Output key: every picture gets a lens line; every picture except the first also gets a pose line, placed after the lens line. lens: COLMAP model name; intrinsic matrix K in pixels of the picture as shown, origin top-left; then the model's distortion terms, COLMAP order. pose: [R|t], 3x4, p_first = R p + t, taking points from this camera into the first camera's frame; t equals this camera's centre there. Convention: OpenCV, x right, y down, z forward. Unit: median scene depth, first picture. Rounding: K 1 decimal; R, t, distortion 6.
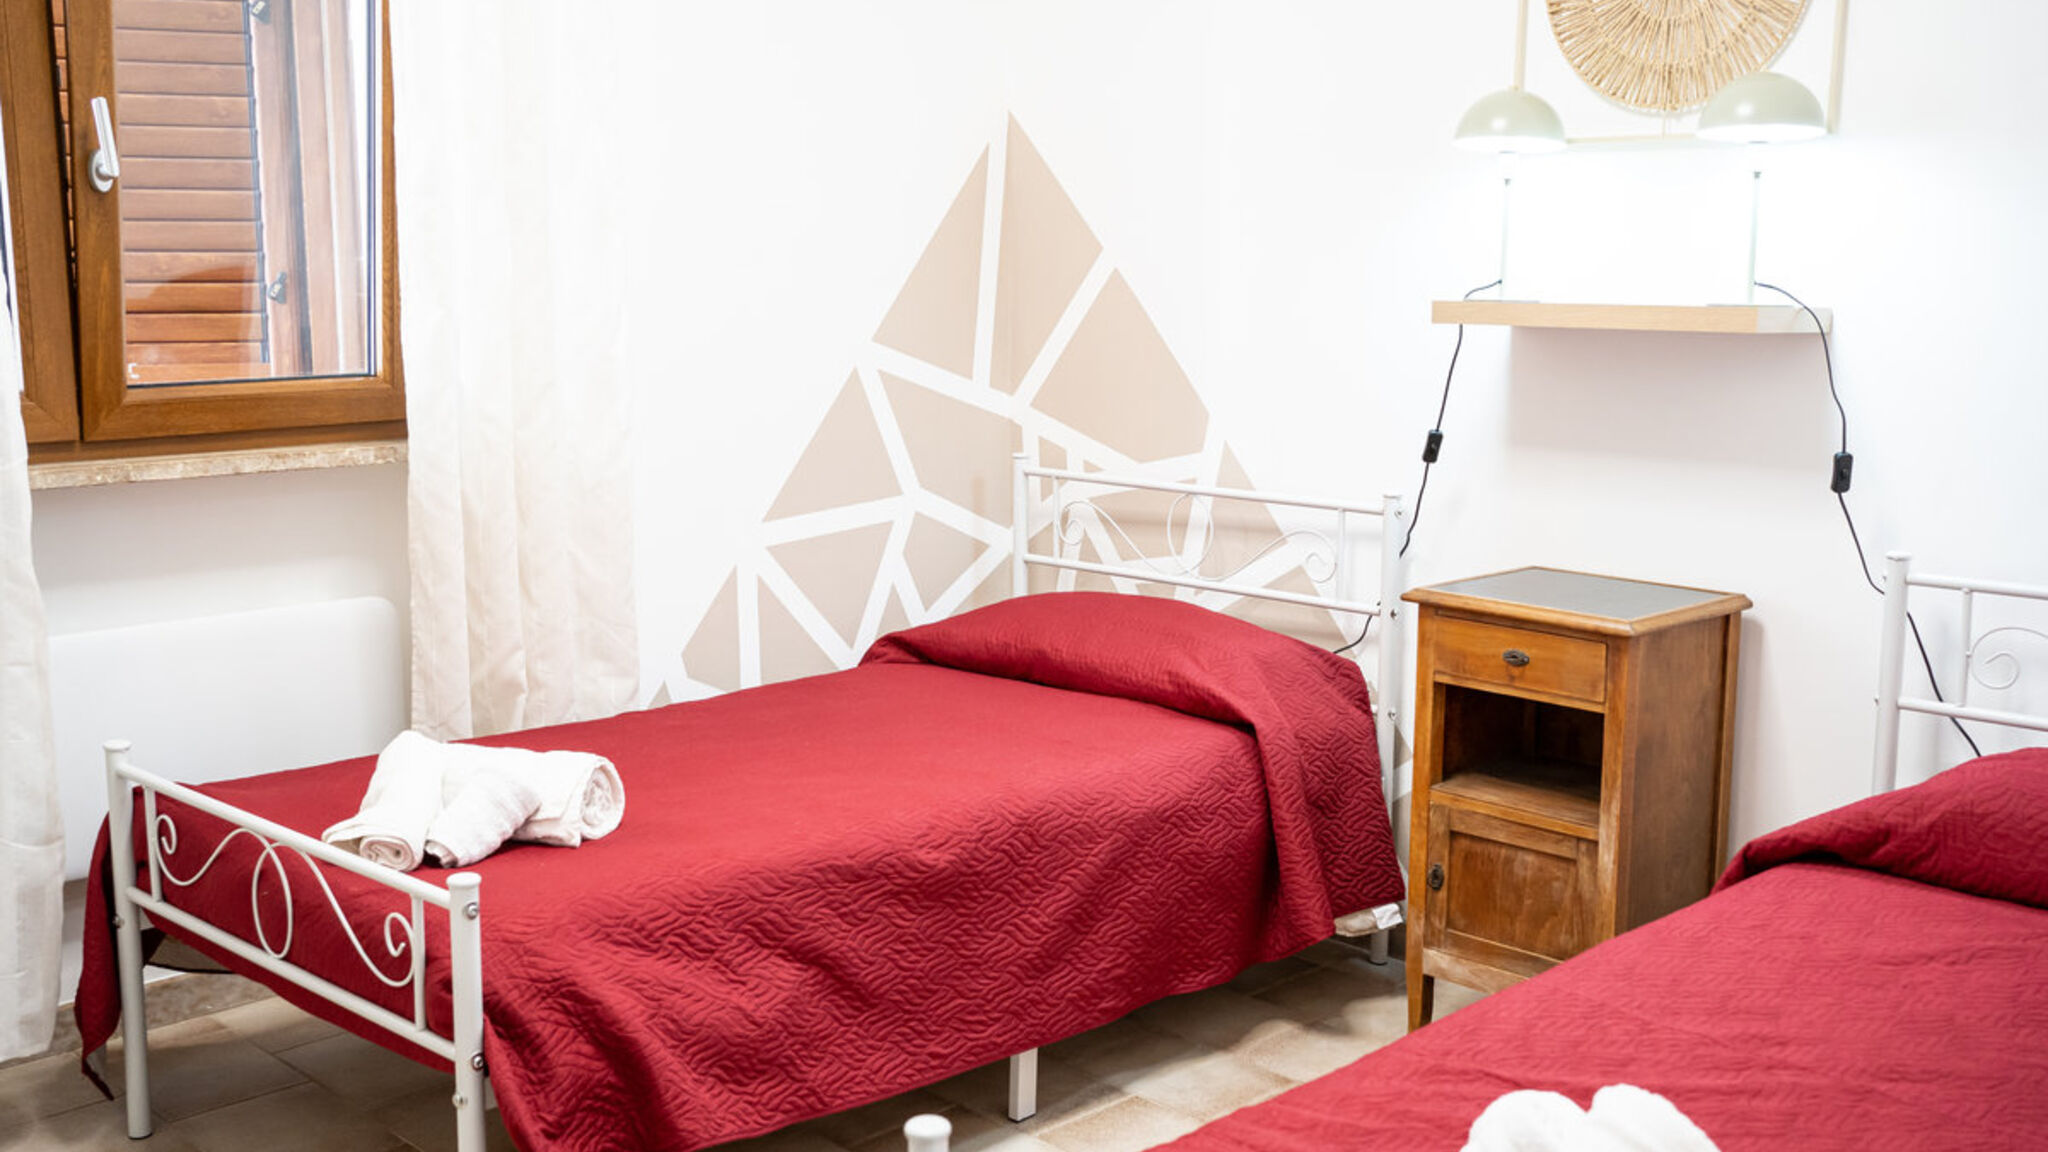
lens RADIAL K [[2075.2, 0, 1024.5], [0, 2075.2, 563.6], [0, 0, 1]] dist [-0.036537, 0.176802]
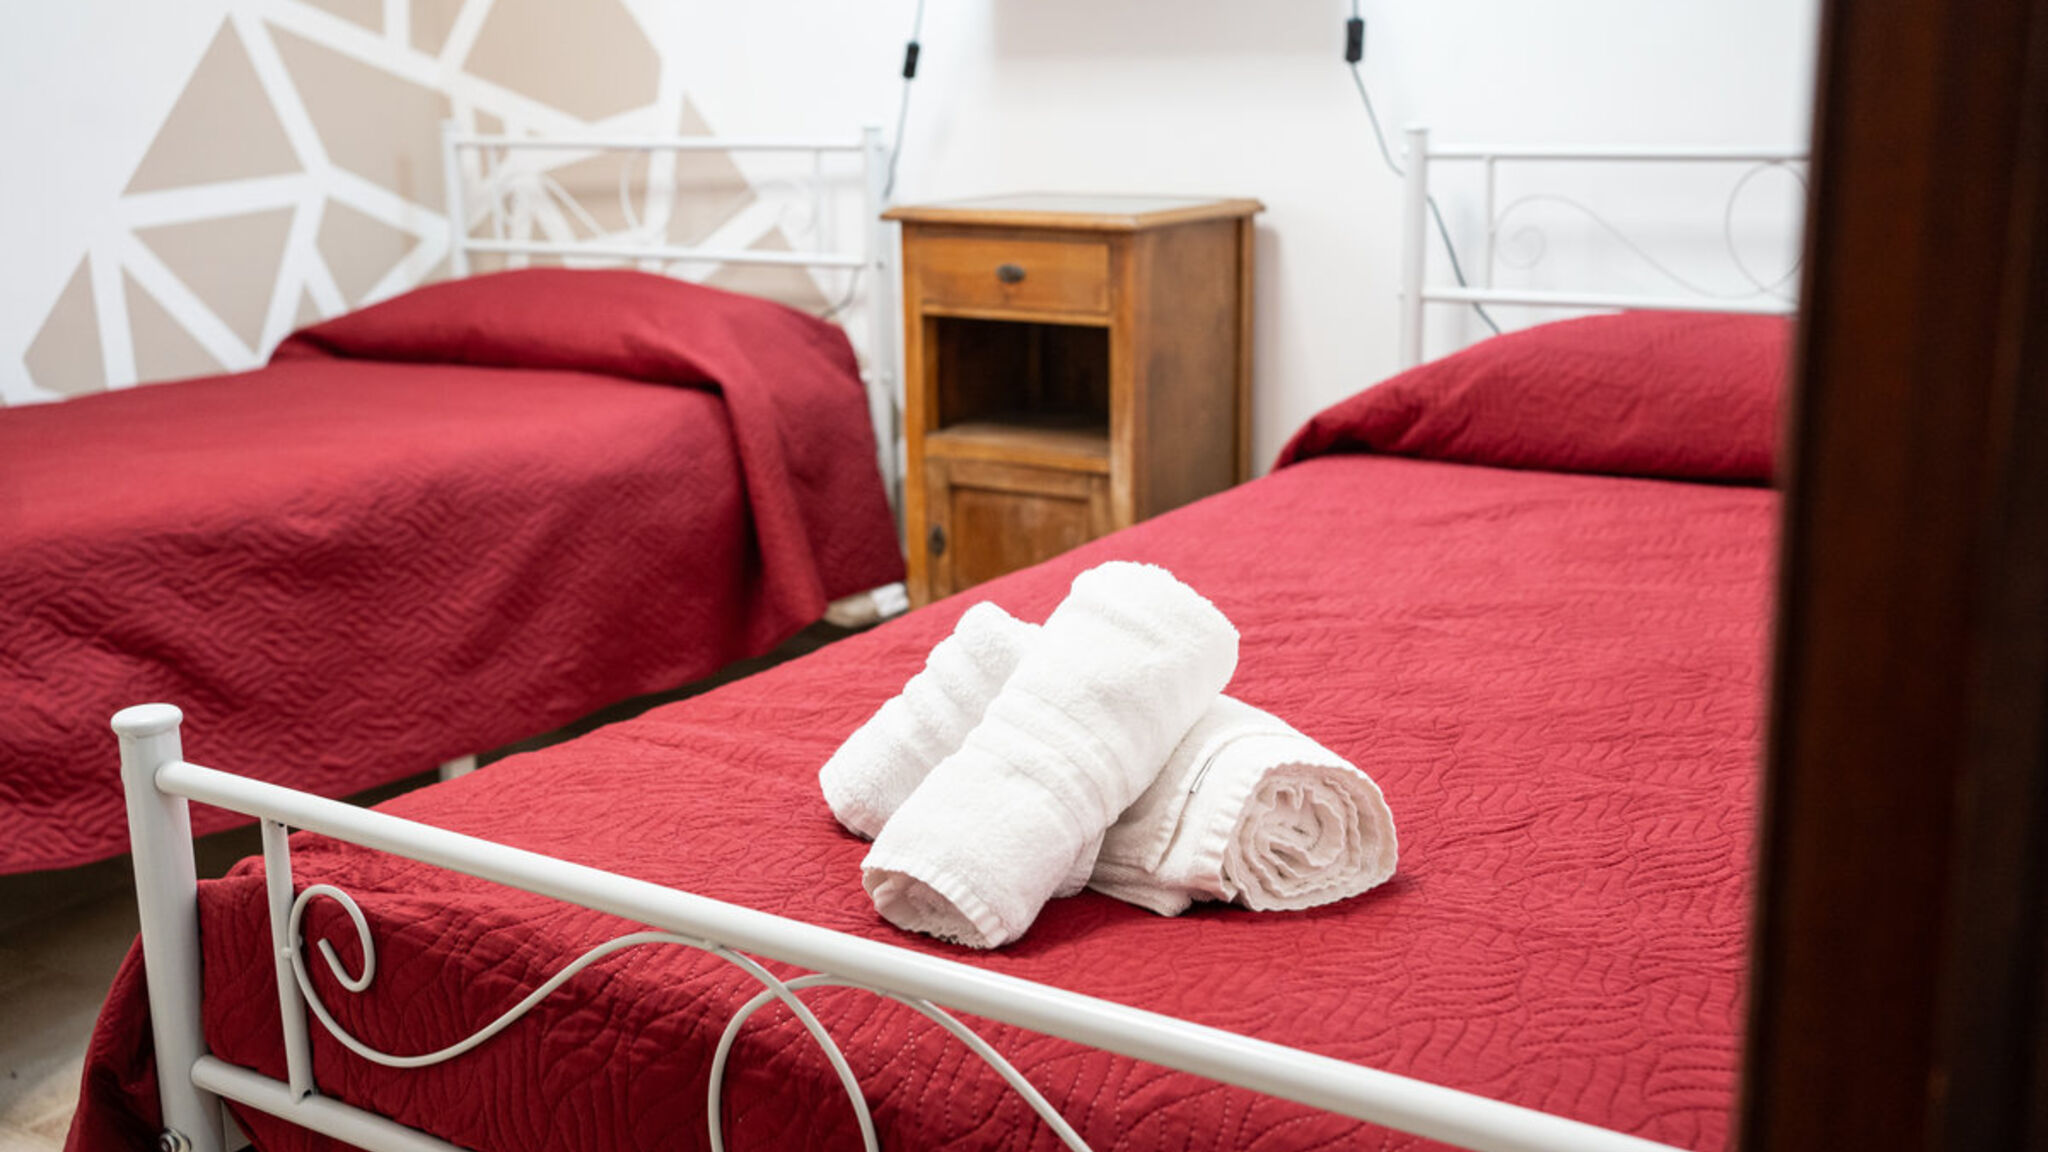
lens RADIAL K [[2075.2, 0, 1024.5], [0, 2075.2, 563.6], [0, 0, 1]] dist [-0.036537, 0.176802]
pose [[0.975363, -0.066528, 0.210334, 0.053593], [0.050059, 0.995318, 0.082679, 0.098614], [-0.214850, -0.070113, 0.974127, 0.147114]]
